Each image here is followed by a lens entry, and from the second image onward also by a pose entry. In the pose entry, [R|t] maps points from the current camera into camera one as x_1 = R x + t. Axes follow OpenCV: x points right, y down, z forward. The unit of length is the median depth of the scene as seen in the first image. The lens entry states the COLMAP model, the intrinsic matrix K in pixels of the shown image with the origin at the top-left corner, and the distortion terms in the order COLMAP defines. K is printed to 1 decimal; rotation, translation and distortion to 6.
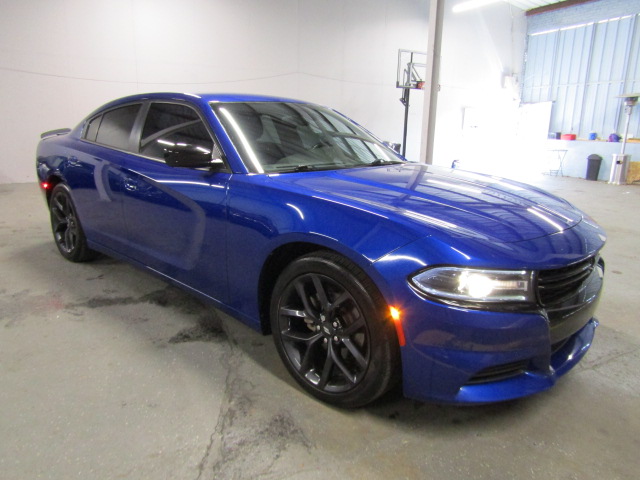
lens RADIAL K [[450.6, 0, 319.9], [0, 450.6, 240.3], [0, 0, 1]] dist [-0.008337, -0.002826]
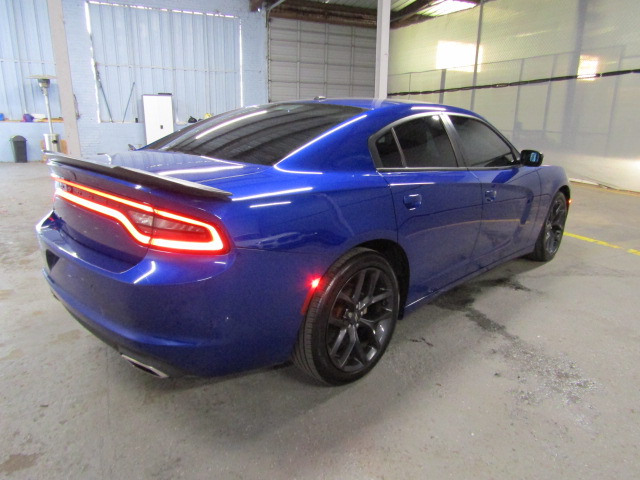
lens RADIAL K [[450.6, 0, 320.5], [0, 450.6, 238.2], [0, 0, 1]] dist [-0.008337, -0.002826]
pose [[0.023583, -0.281338, 0.959319, -1.169939], [0.221928, 0.937116, 0.269371, -0.322931], [-0.974778, 0.206547, 0.084537, 1.054759]]
